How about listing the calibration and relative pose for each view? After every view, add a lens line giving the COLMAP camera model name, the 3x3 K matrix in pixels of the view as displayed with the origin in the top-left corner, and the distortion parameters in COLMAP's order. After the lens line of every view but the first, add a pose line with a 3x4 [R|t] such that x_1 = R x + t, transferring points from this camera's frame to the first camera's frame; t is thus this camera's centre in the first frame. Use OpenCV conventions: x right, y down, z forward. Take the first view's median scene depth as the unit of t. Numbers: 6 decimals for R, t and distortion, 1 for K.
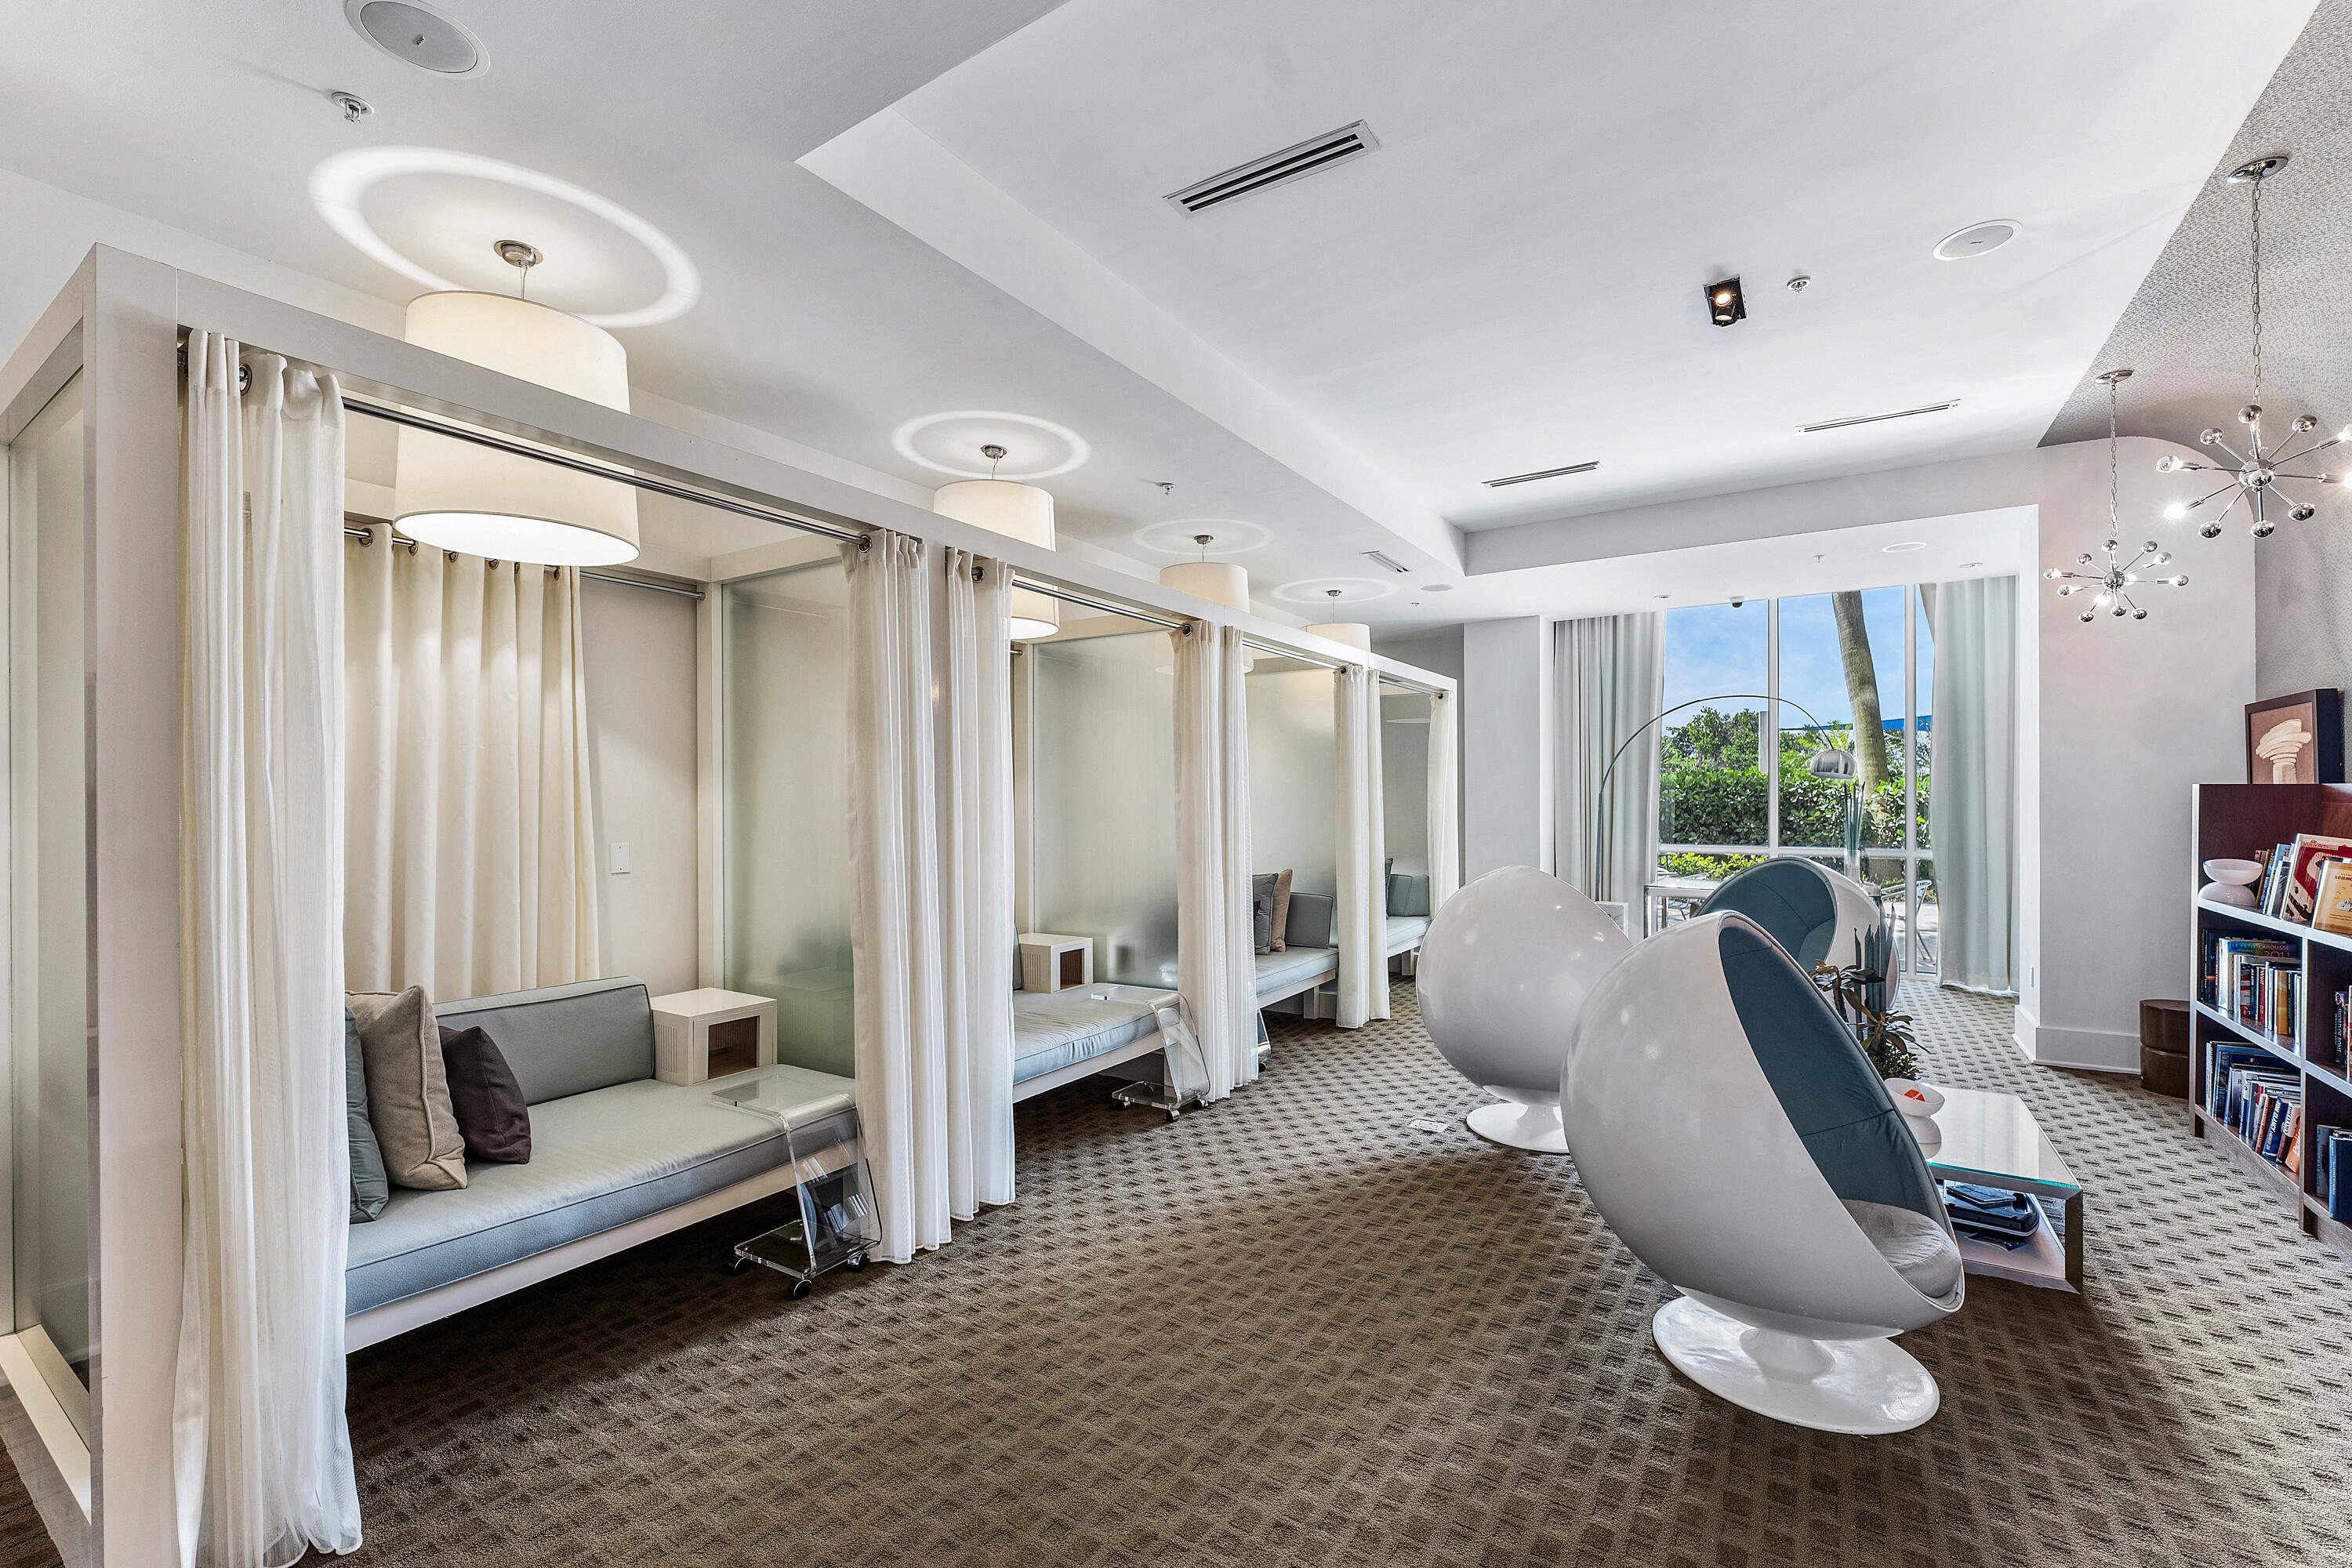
lens RADIAL K [[981.1, 0, 1173.6], [0, 981.1, 797.3], [0, 0, 1]] dist [0.010320, 0.000091]
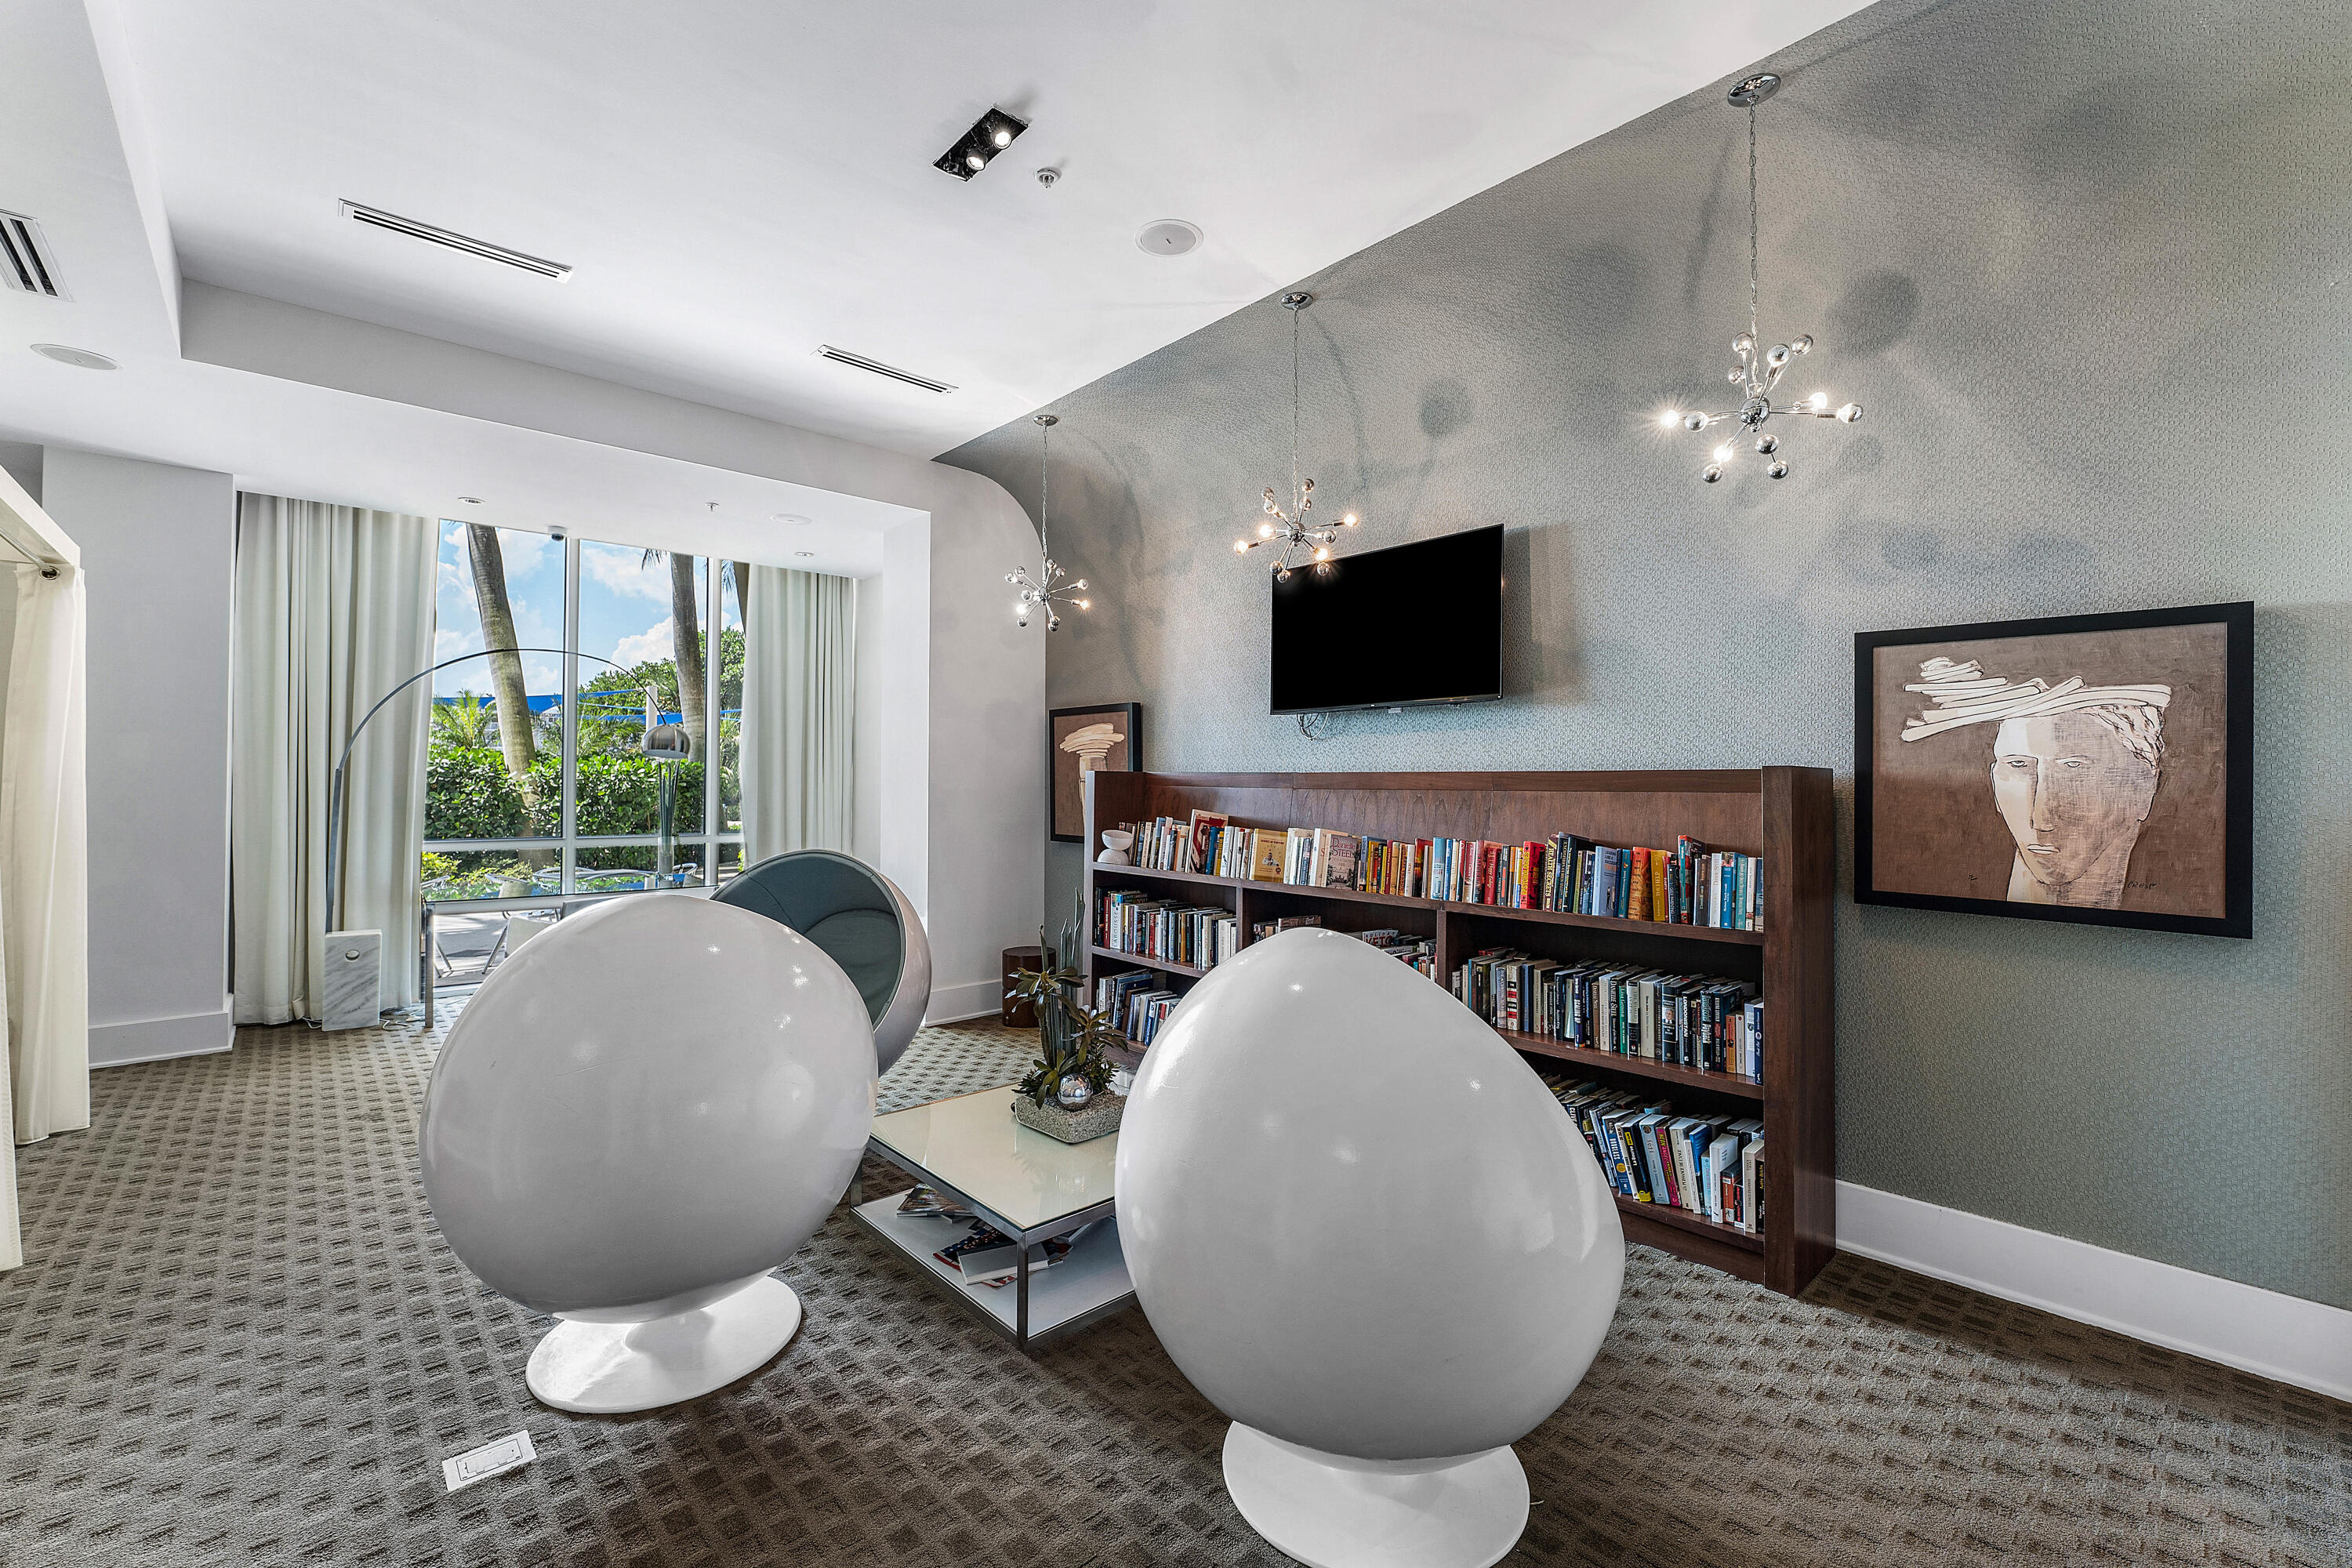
lens RADIAL K [[981.1, 0, 1174.8], [0, 981.1, 773.5], [0, 0, 1]] dist [0.010320, 0.000091]
pose [[0.253513, 0.009529, 0.967285, -0.115161], [-0.005504, 0.999950, -0.008408, 0.000124], [-0.967316, -0.003193, 0.253552, 0.500875]]
